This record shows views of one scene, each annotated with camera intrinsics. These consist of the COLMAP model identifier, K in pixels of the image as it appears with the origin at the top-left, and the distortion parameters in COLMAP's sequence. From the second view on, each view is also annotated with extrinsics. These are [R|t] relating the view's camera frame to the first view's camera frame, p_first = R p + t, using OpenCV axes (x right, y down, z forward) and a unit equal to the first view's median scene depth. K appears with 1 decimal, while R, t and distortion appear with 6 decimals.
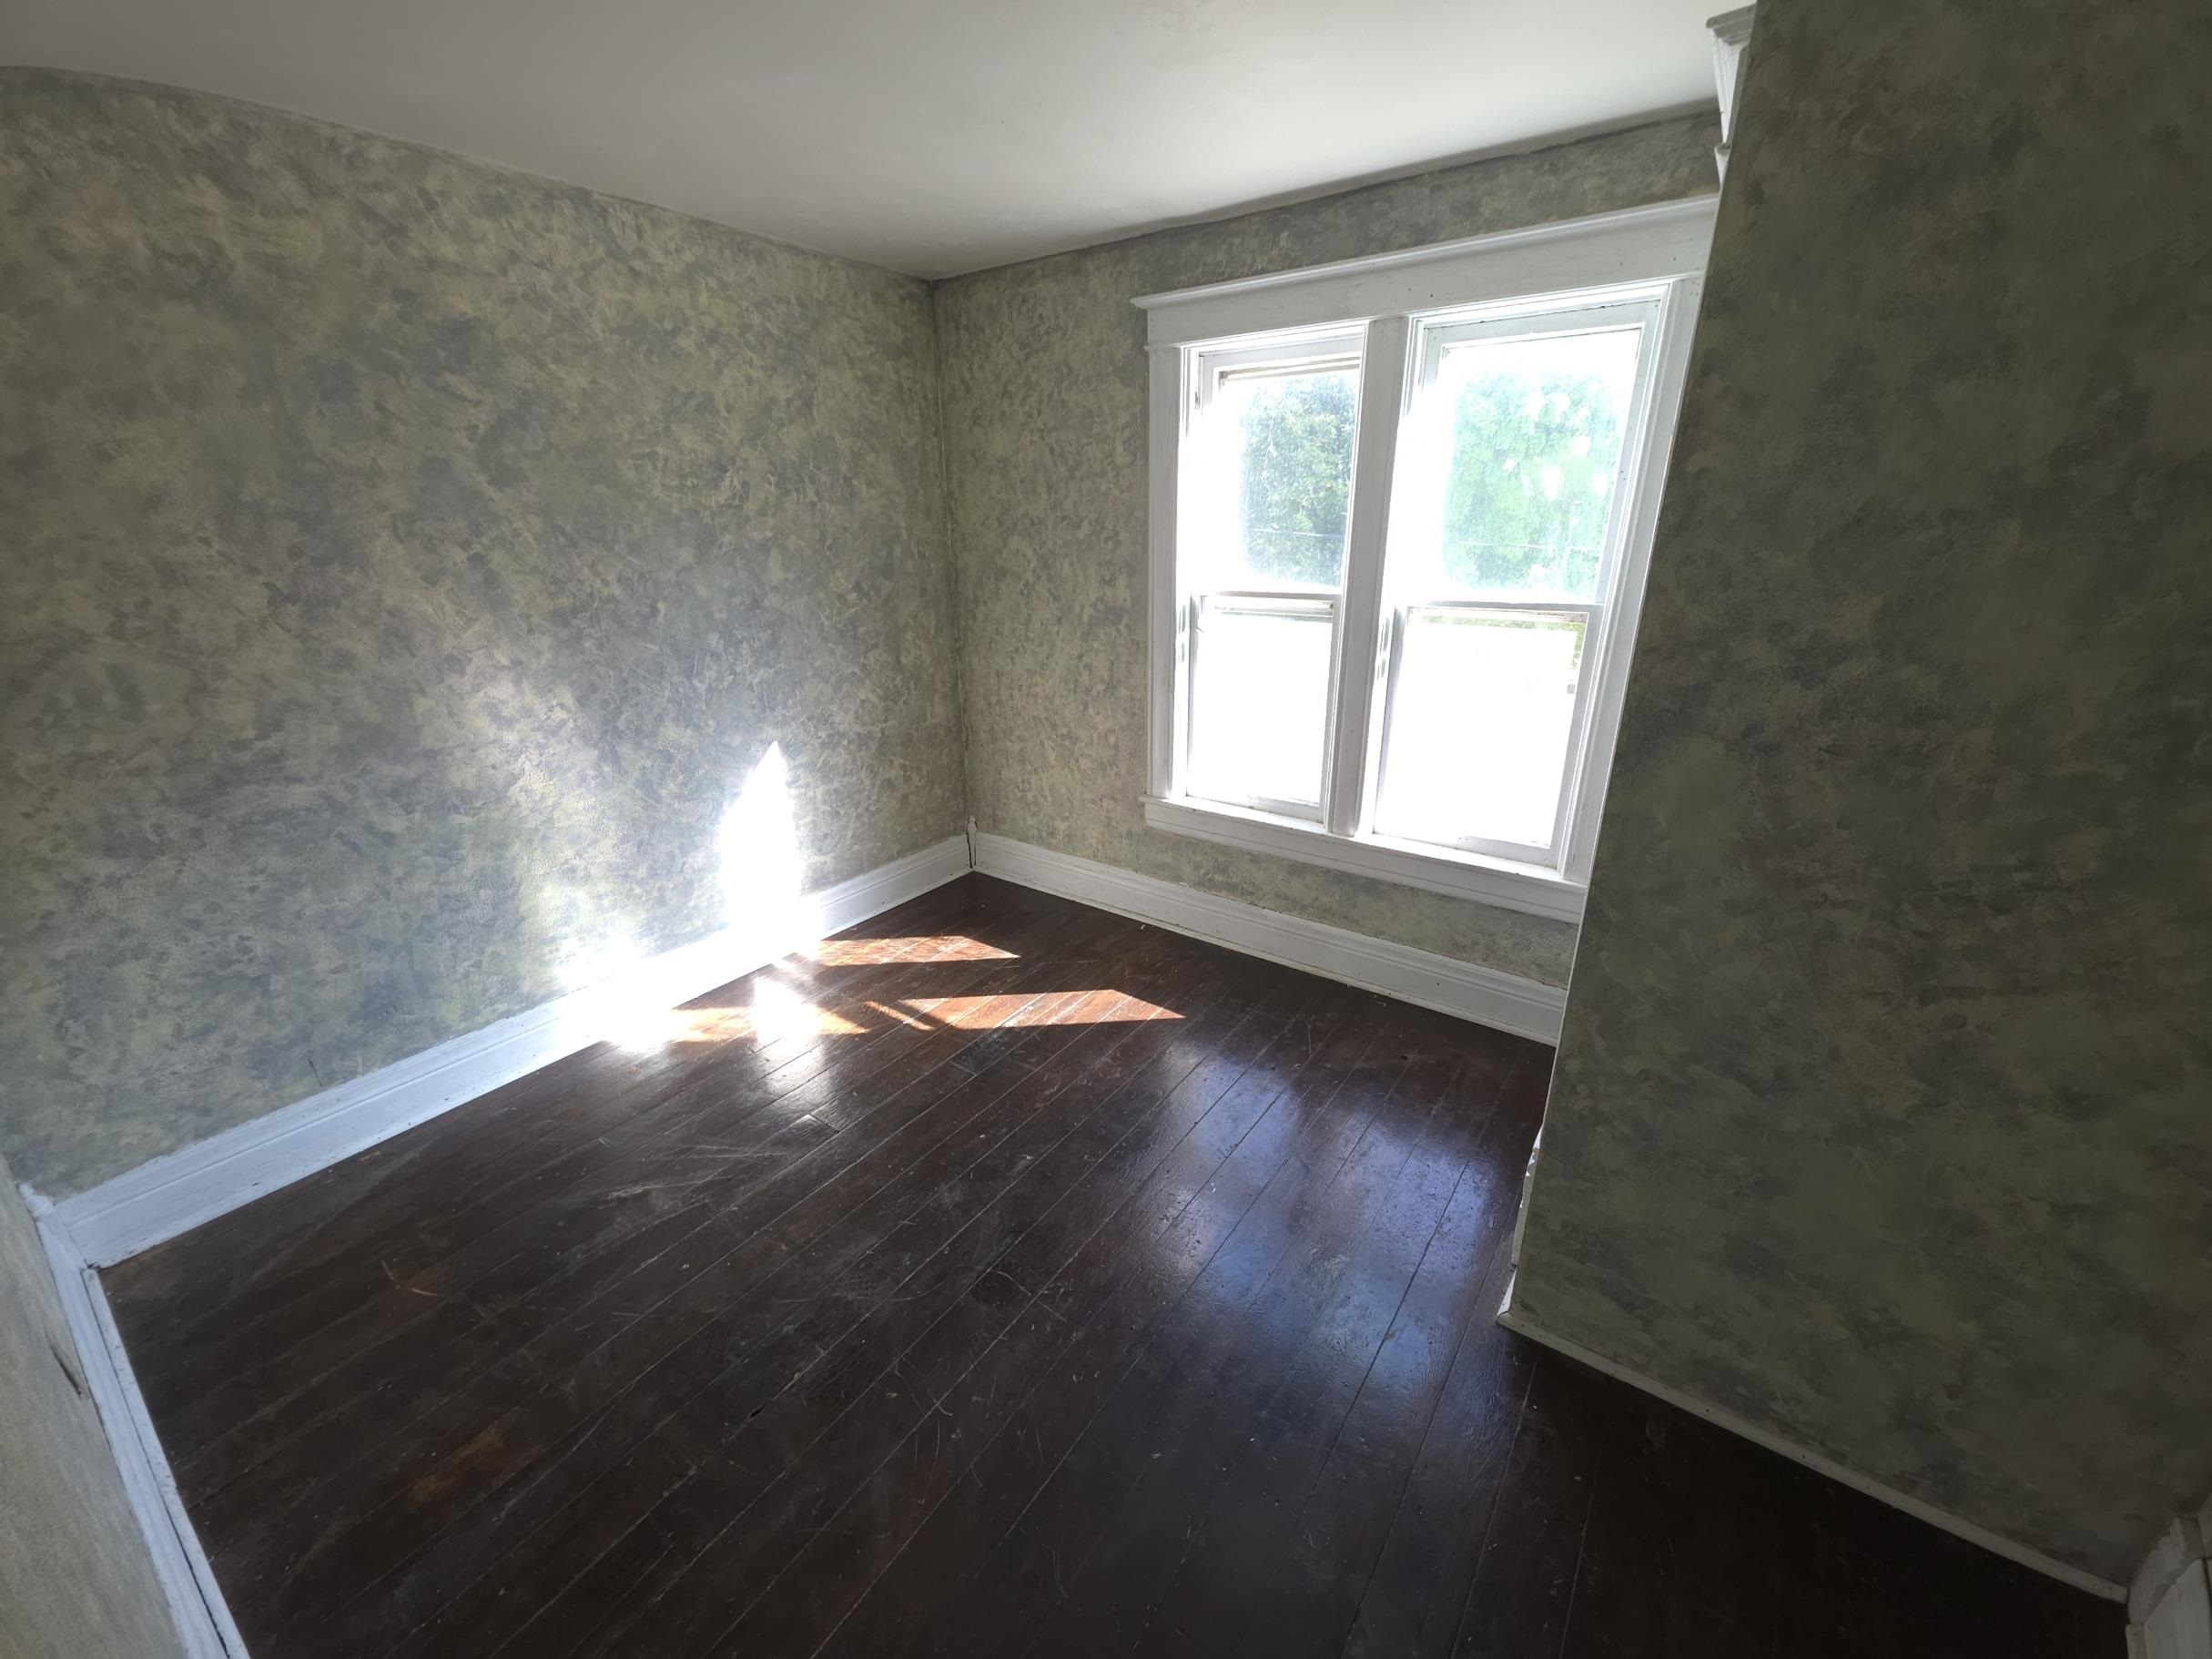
lens RADIAL K [[884.5, 0, 1103.5], [0, 884.5, 835.1], [0, 0, 1]] dist [0.012906, -0.007563]
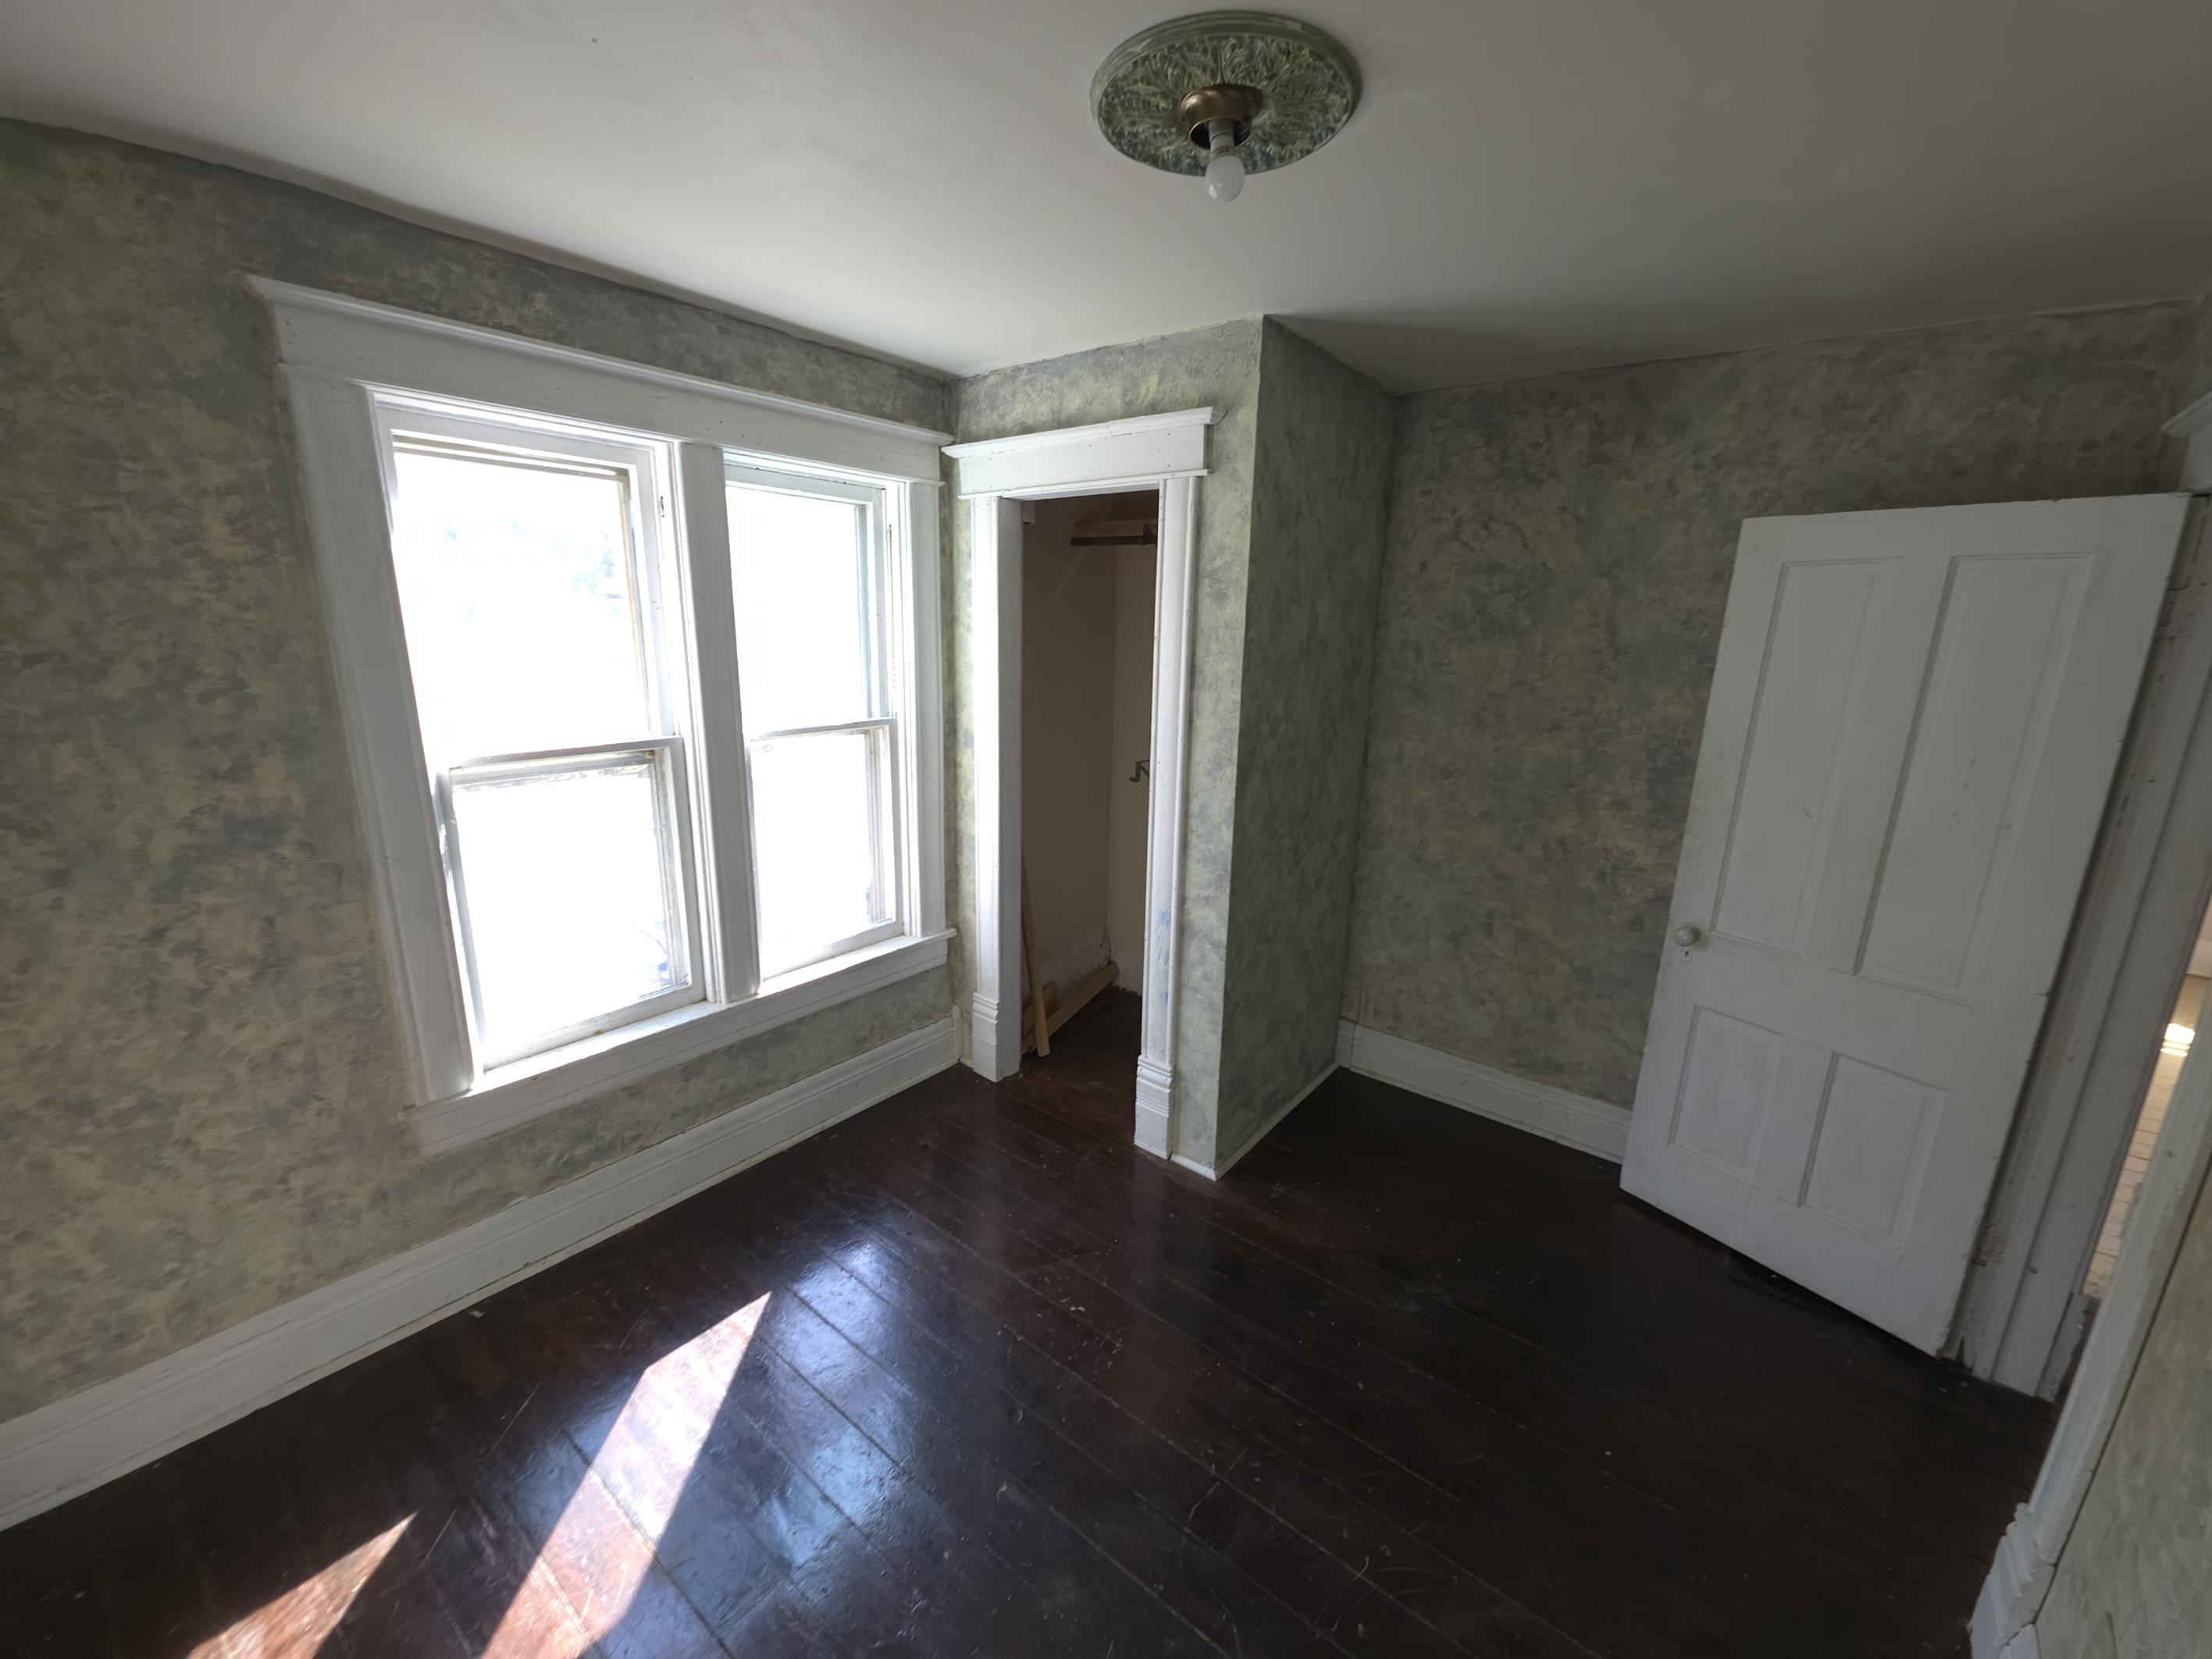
lens RADIAL K [[884.3, 0, 1104.6], [0, 884.3, 833.9], [0, 0, 1]] dist [0.012906, -0.007563]
pose [[0.030090, -0.223907, 0.974146, -0.497032], [0.319503, 0.925612, 0.202882, -0.198447], [-0.947107, 0.305138, 0.099390, 0.482877]]
